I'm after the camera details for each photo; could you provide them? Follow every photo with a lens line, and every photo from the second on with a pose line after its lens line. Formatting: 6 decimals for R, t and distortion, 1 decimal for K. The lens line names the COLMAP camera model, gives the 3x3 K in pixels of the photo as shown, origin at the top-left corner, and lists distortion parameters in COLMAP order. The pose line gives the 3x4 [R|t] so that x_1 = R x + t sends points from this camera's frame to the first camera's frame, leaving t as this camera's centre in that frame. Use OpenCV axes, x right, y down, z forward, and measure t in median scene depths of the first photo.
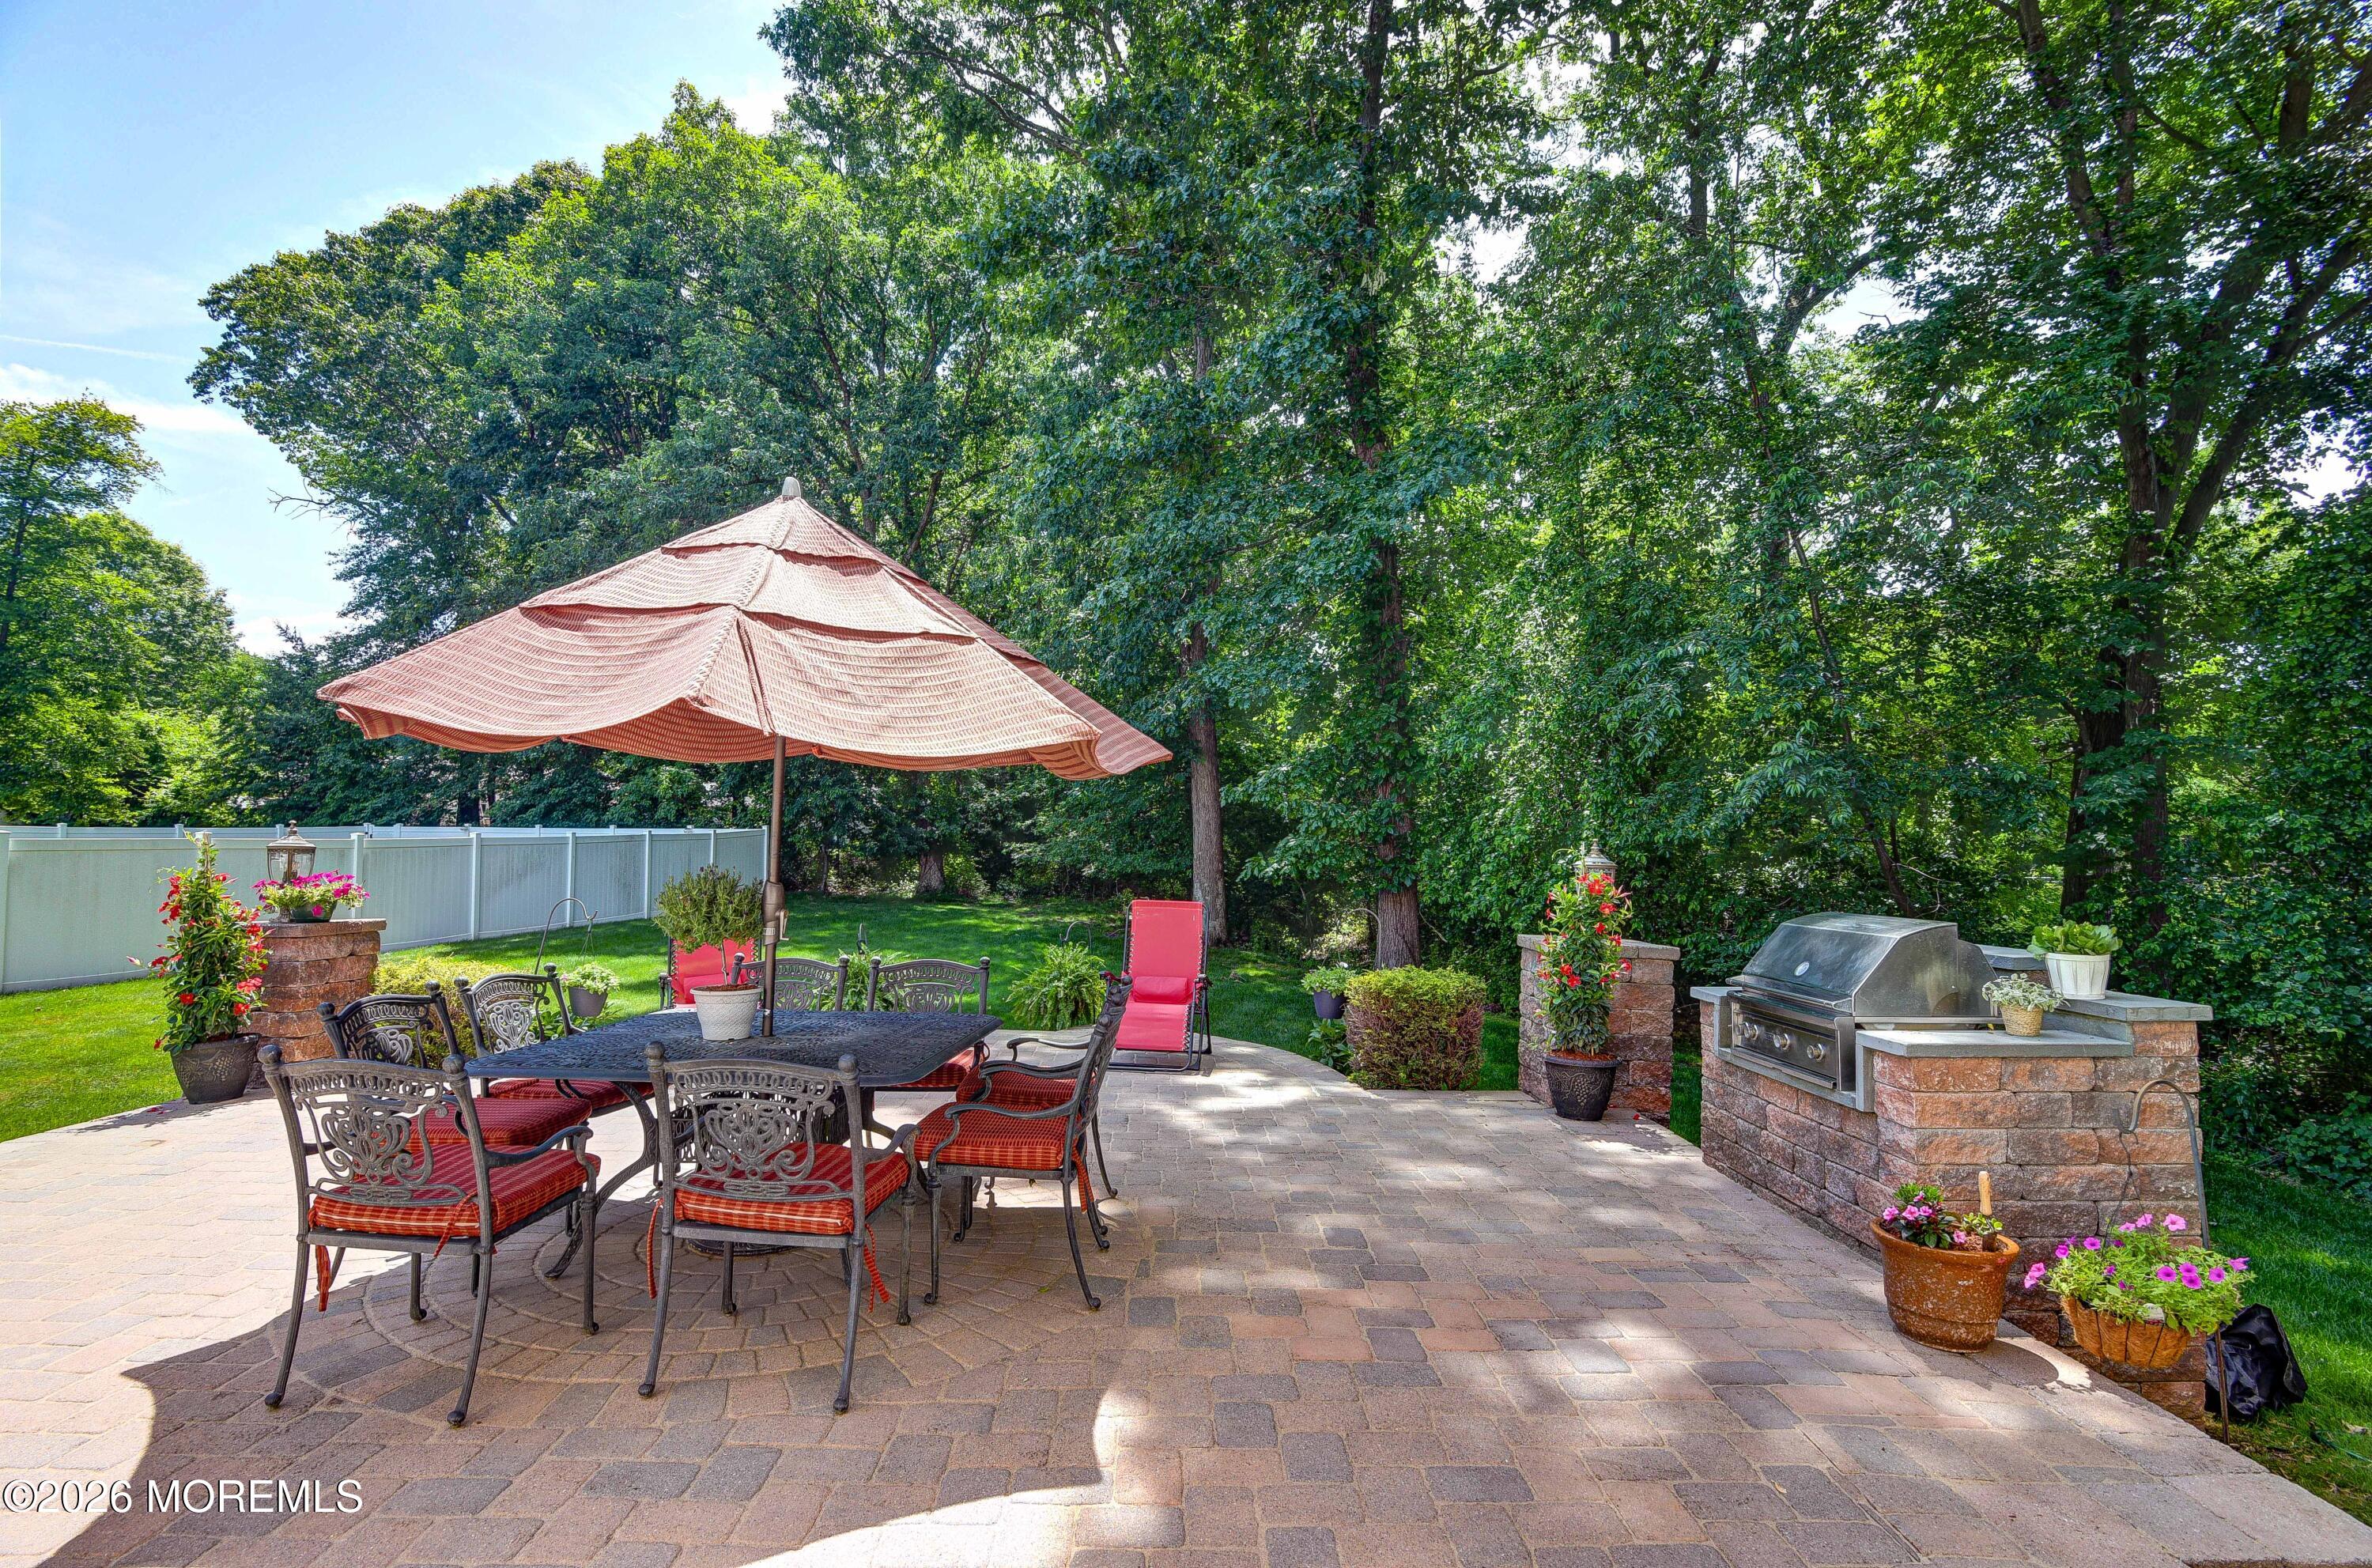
lens RADIAL K [[1164.2, 0, 1174.8], [0, 1164.2, 801.7], [0, 0, 1]] dist [-0.023140, 0.000296]
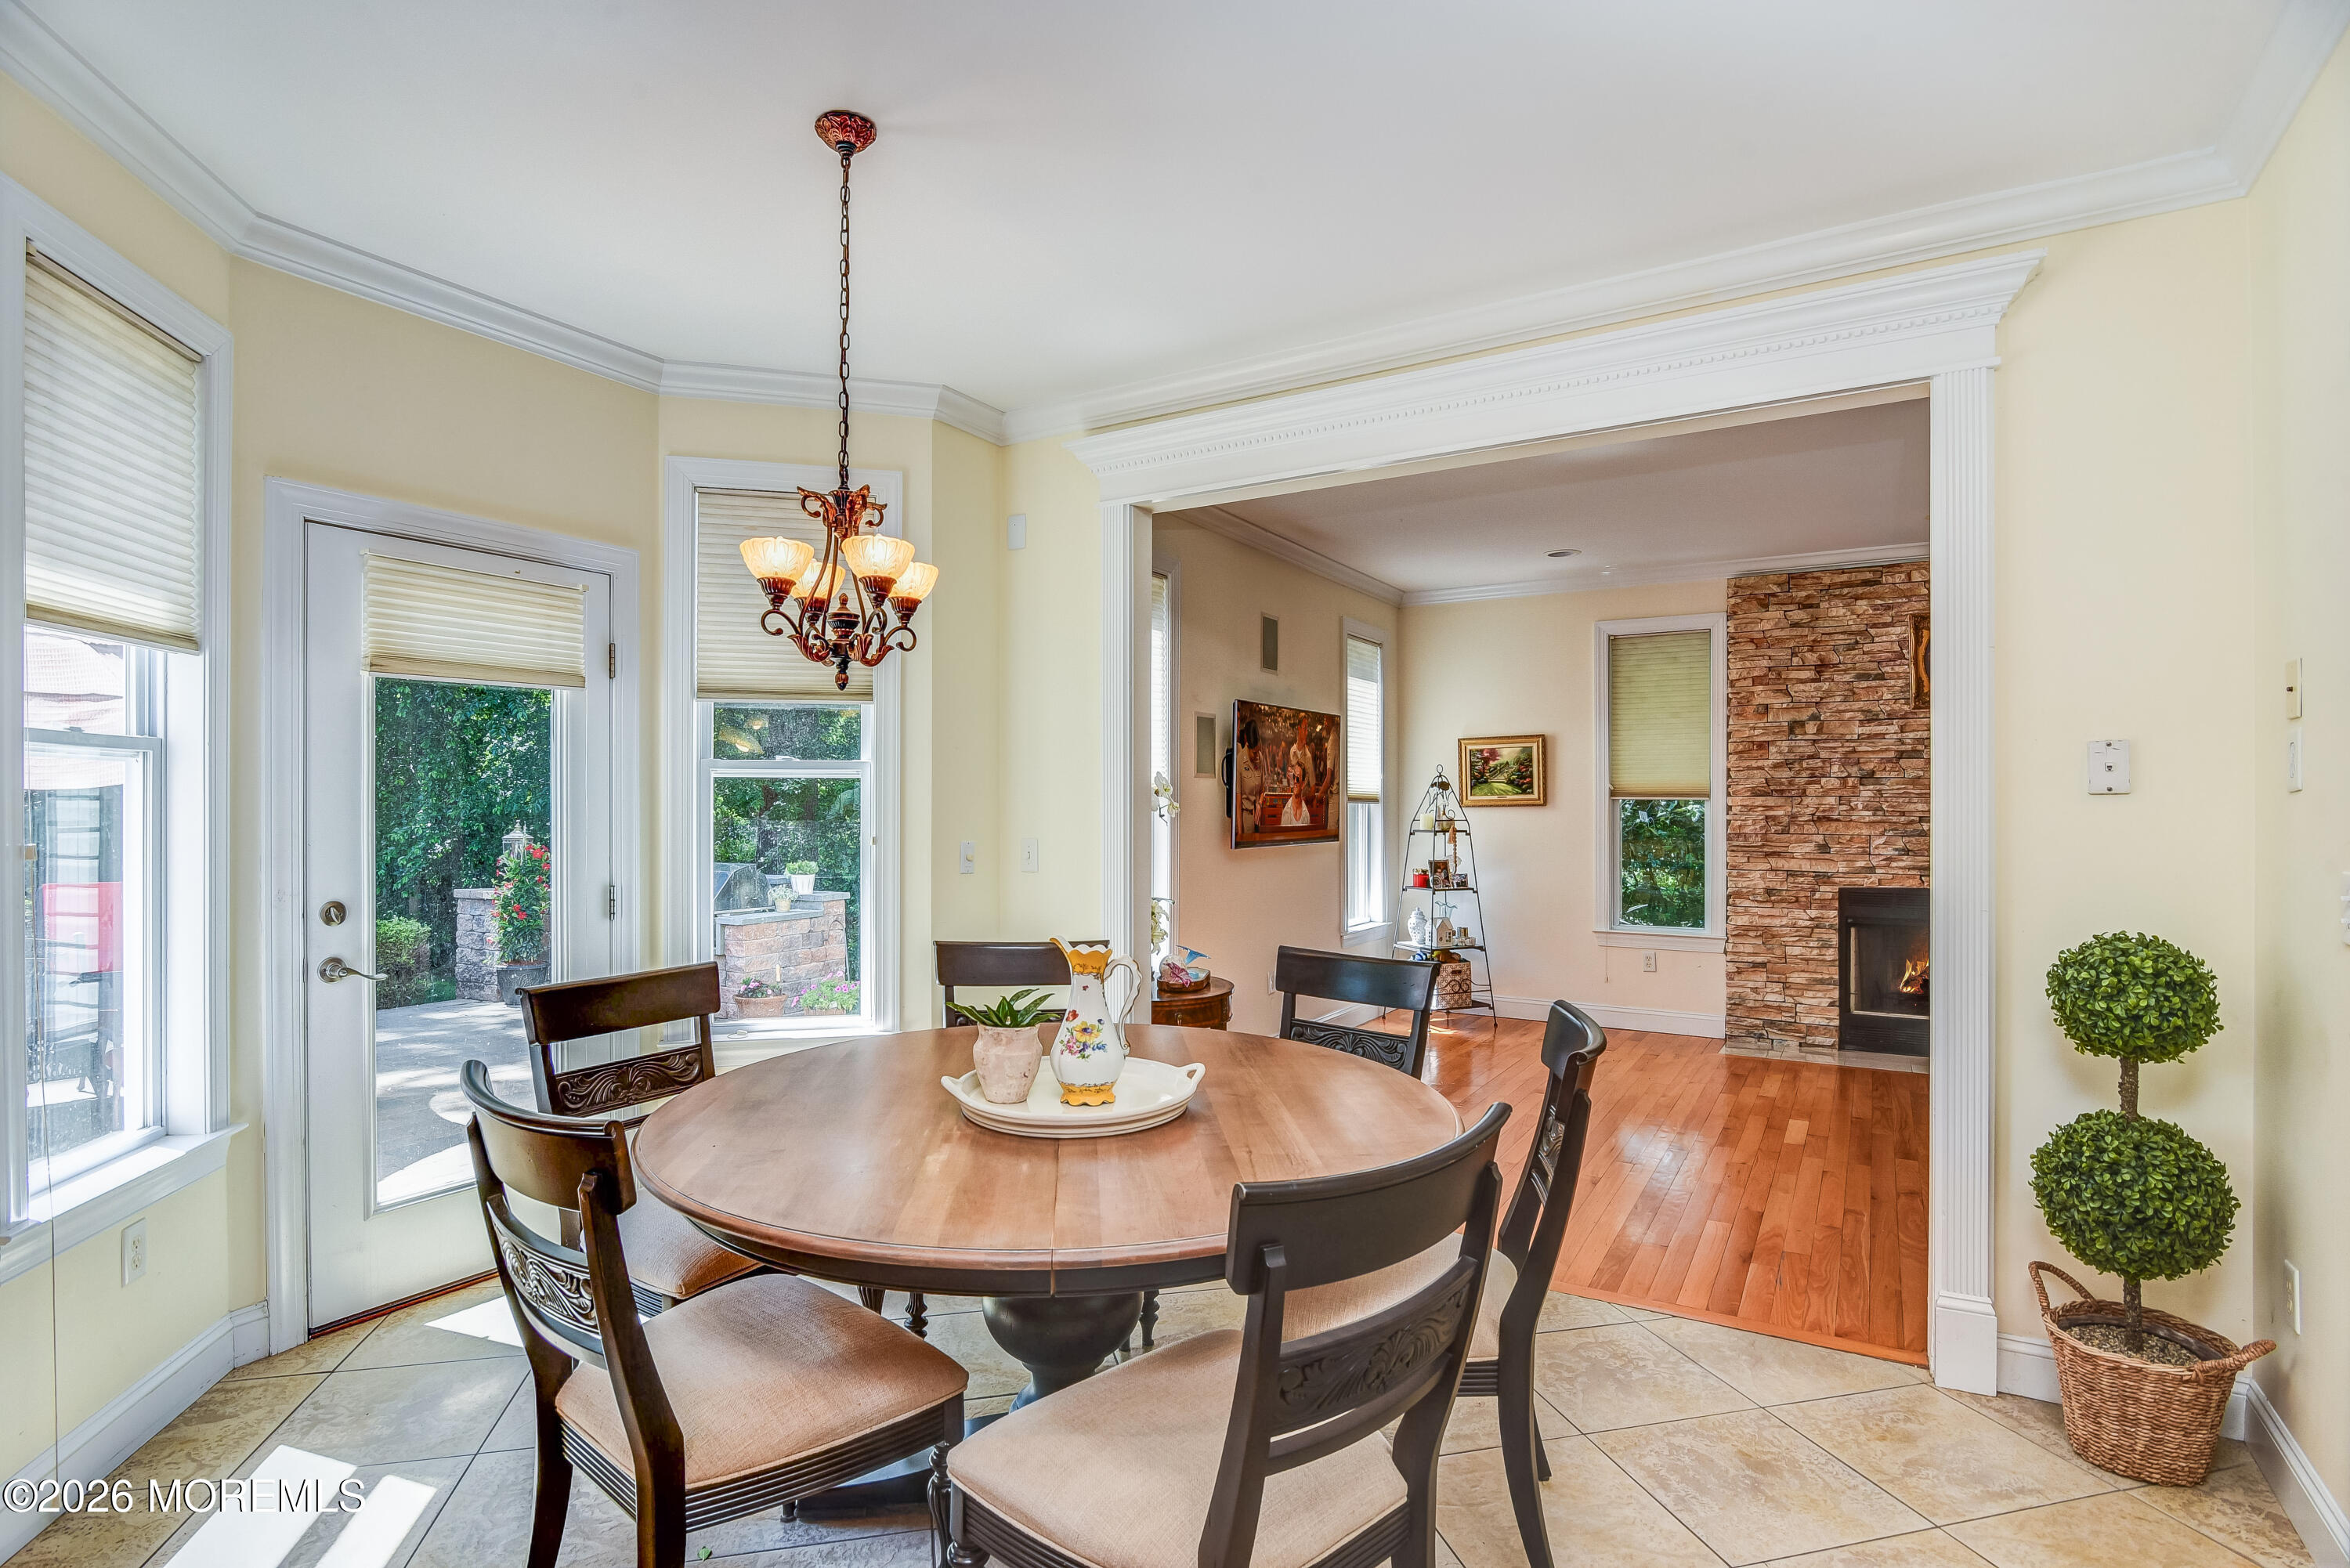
lens RADIAL K [[1161.2, 0, 1173.0], [0, 1161.2, 782.4], [0, 0, 1]] dist [-0.003932, -0.000512]
pose [[0.519751, 0.007977, 0.854281, -0.204706], [-0.028609, 0.999558, 0.008073, -0.022995], [-0.853839, -0.028636, 0.519749, -0.208836]]
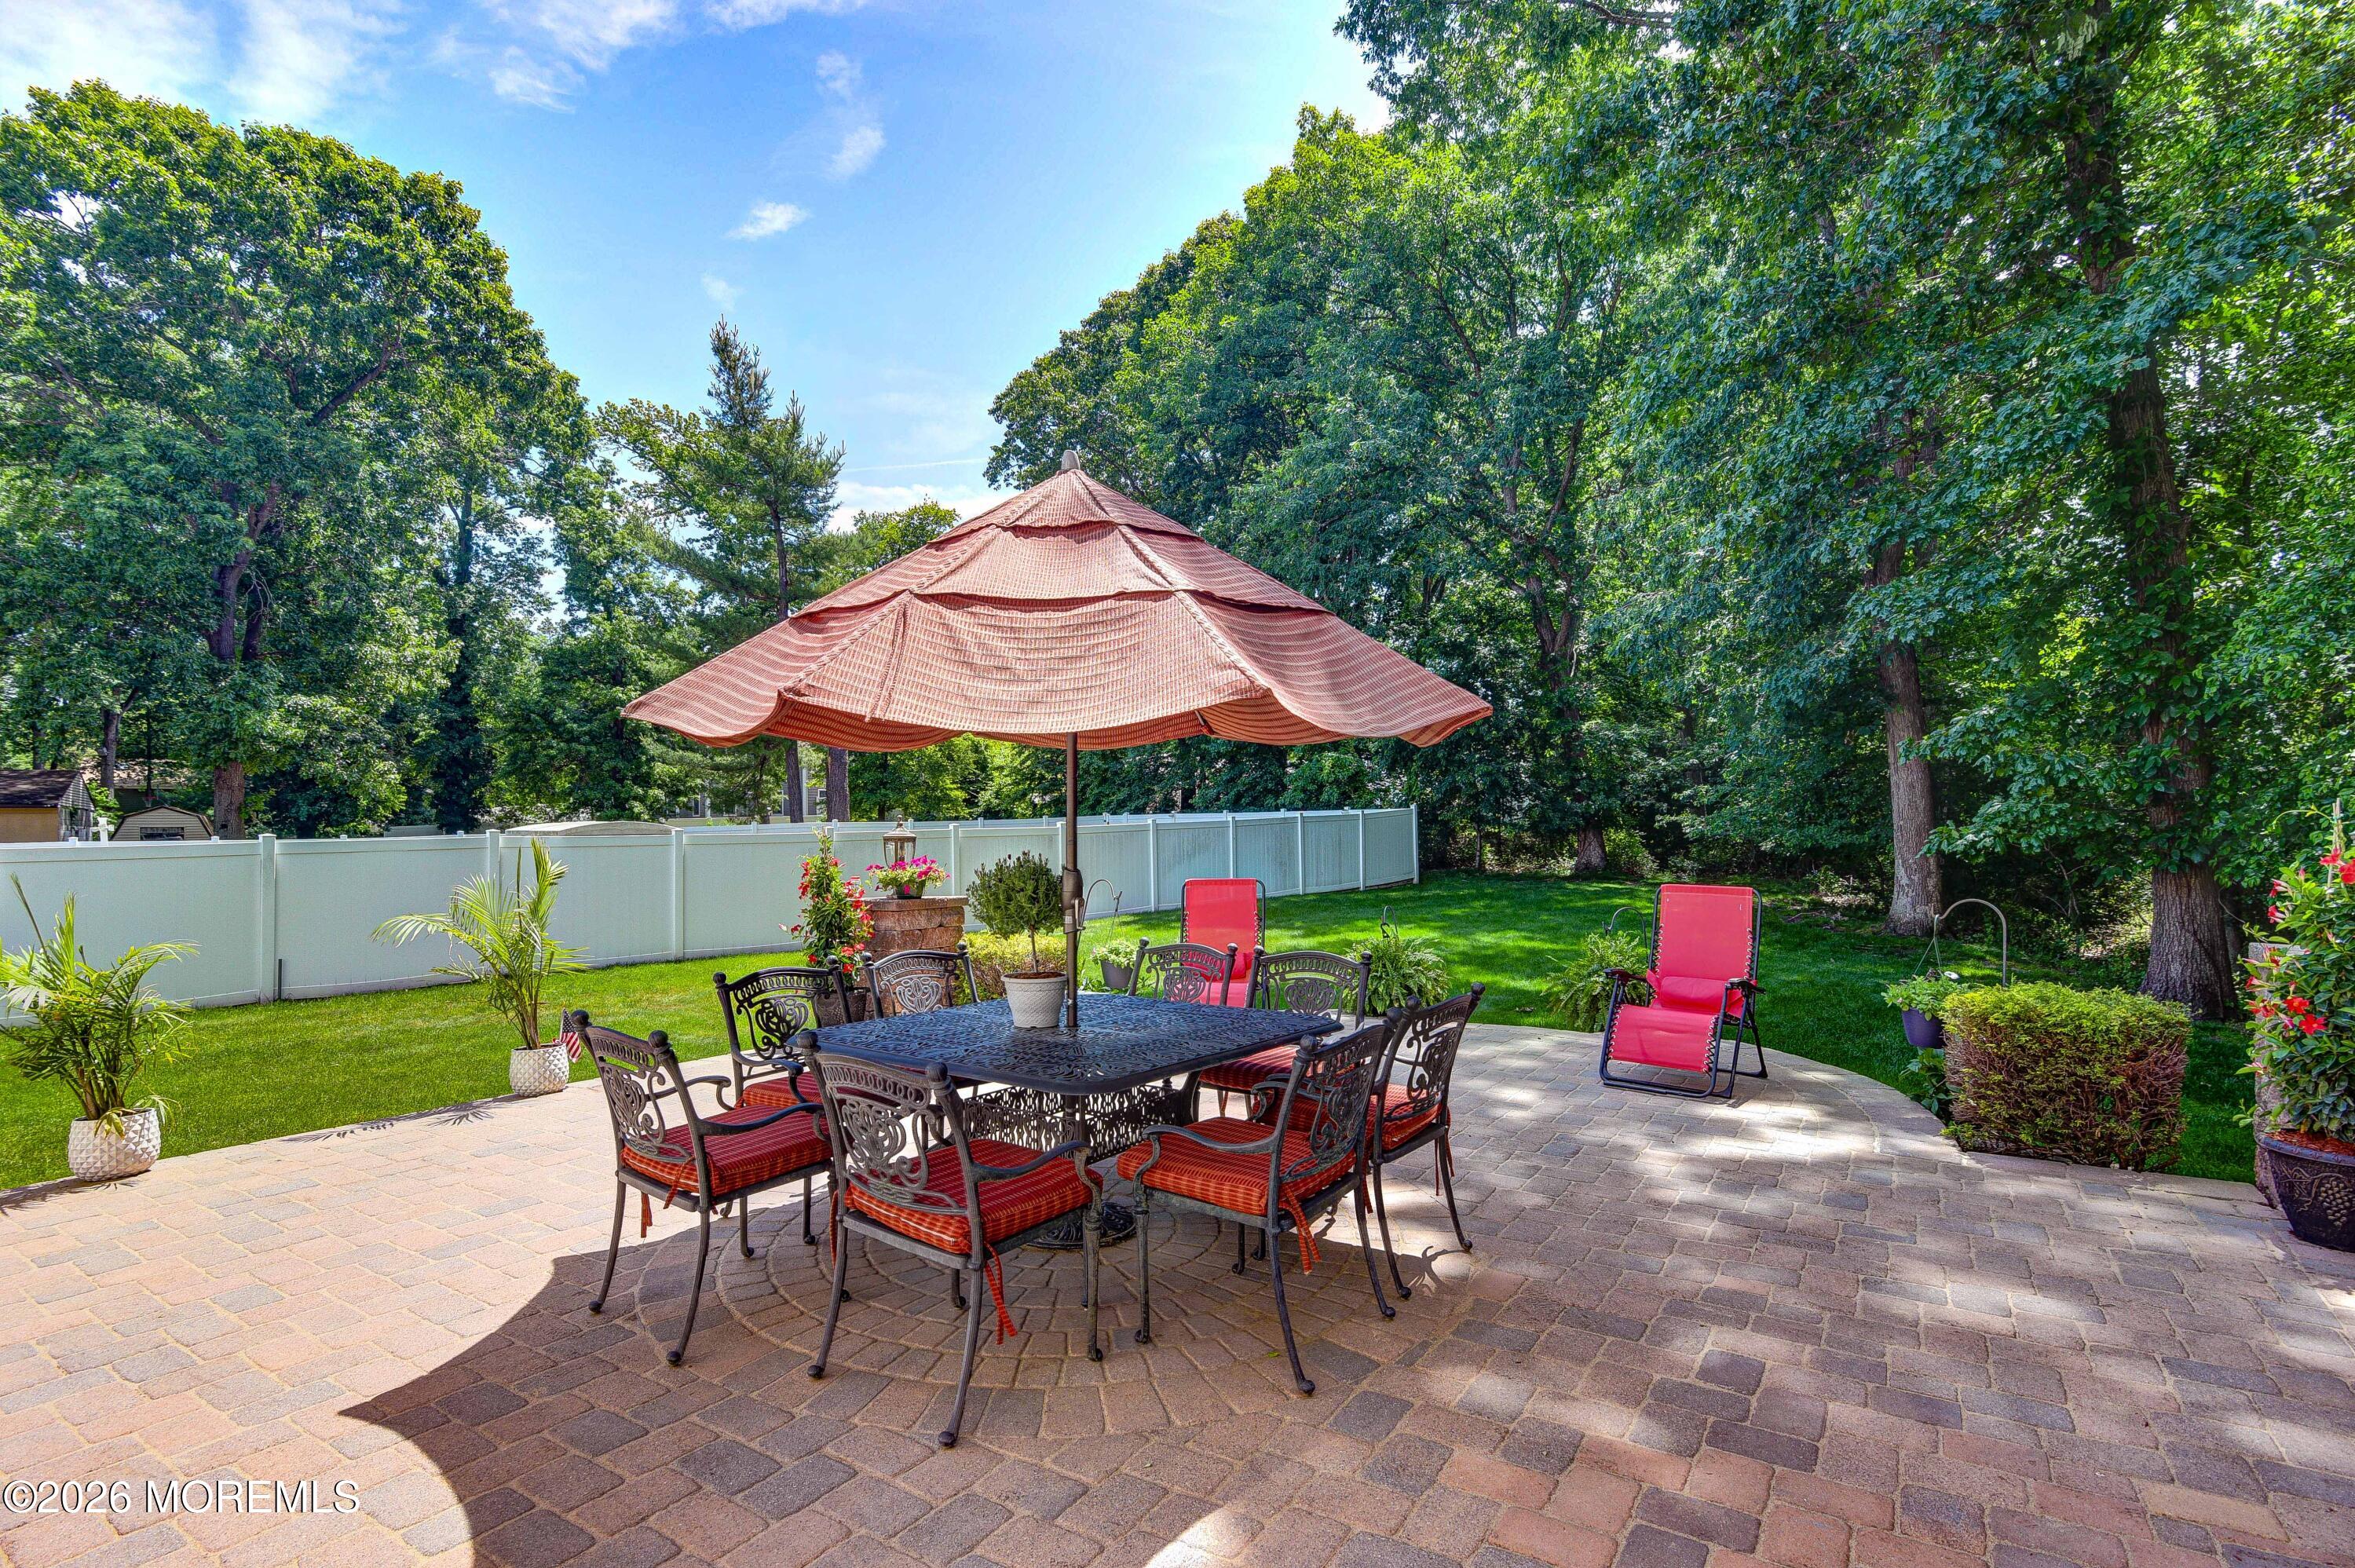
lens RADIAL K [[1154.4, 0, 1169.7], [0, 1154.4, 799.9], [0, 0, 1]] dist [-0.017011, -0.002374]
pose [[0.827286, -0.032319, -0.560851, 0.070924], [0.042690, 0.999074, 0.005399, 0.002510], [0.560157, -0.028409, 0.827899, 0.064545]]
